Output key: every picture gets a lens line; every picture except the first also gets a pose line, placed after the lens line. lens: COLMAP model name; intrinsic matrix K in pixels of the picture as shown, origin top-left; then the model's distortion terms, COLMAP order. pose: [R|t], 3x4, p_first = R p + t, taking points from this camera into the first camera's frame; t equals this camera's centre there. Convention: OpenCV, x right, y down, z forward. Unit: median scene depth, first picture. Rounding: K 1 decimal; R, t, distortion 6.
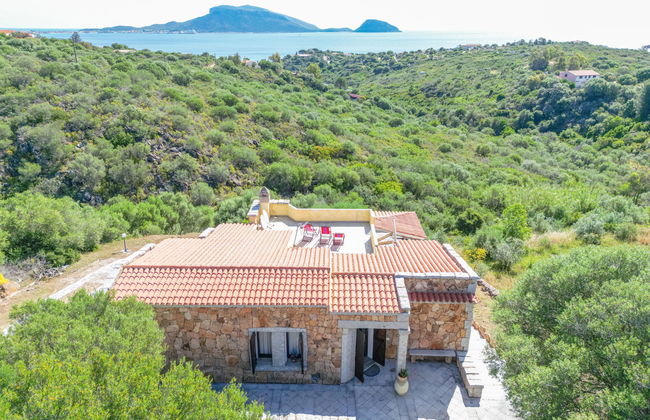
lens RADIAL K [[452.6, 0, 325.0], [0, 452.6, 210.0], [0, 0, 1]] dist [0.082061, -0.089911]
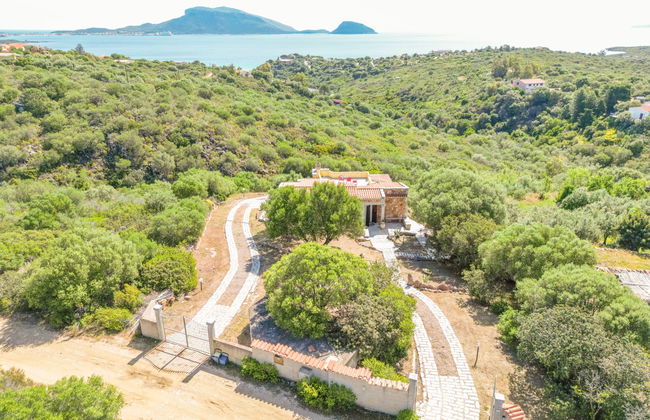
lens RADIAL K [[452.6, 0, 325.0], [0, 452.6, 210.0], [0, 0, 1]] dist [0.082061, -0.089911]
pose [[0.998867, -0.018609, 0.043798, -0.037600], [0.018703, 0.999824, -0.001745, 0.034033], [-0.043758, 0.002562, 0.999039, -0.216132]]
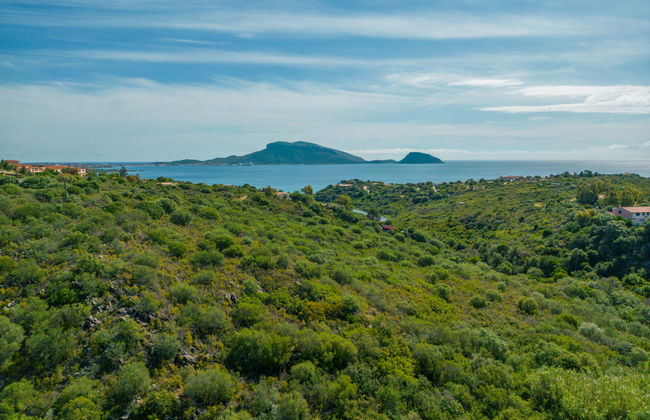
lens RADIAL K [[452.6, 0, 325.0], [0, 452.6, 210.0], [0, 0, 1]] dist [0.082061, -0.089911]
pose [[0.994867, 0.007912, -0.100879, 0.056966], [-0.034404, 0.963996, -0.263682, -0.055189], [0.095161, 0.265799, 0.959320, 0.112727]]
